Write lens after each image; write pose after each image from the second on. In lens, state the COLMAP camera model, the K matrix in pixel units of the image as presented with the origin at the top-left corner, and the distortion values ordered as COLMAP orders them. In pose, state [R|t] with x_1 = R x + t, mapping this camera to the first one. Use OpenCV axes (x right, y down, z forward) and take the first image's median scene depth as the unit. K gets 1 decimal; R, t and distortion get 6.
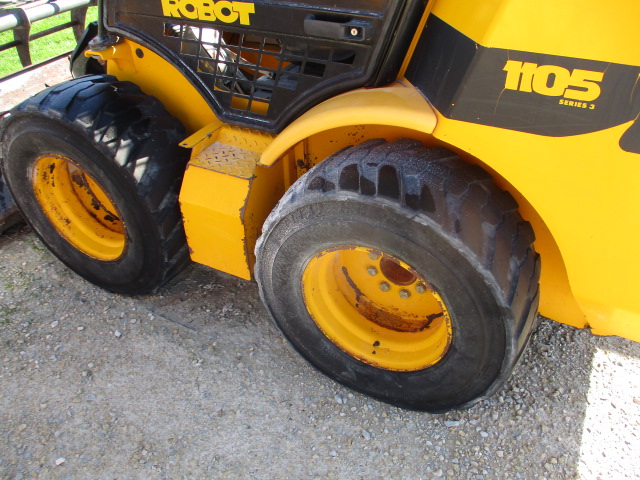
lens RADIAL K [[546.3, 0, 320.0], [0, 546.3, 240.0], [0, 0, 1]] dist [-0.045345, 0.010272]
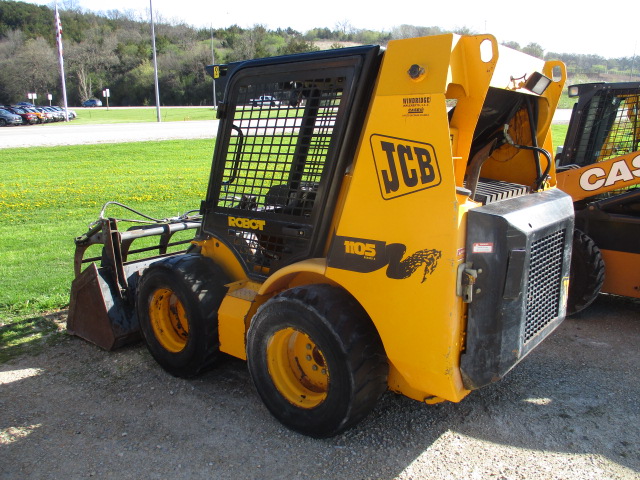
lens RADIAL K [[546.3, 0, 320.0], [0, 546.3, 240.0], [0, 0, 1]] dist [-0.045345, 0.010272]
pose [[0.976903, 0.057400, -0.205828, 0.485843], [-0.141174, 0.896455, -0.420046, 0.464830], [0.160405, 0.439401, 0.883853, -0.775647]]
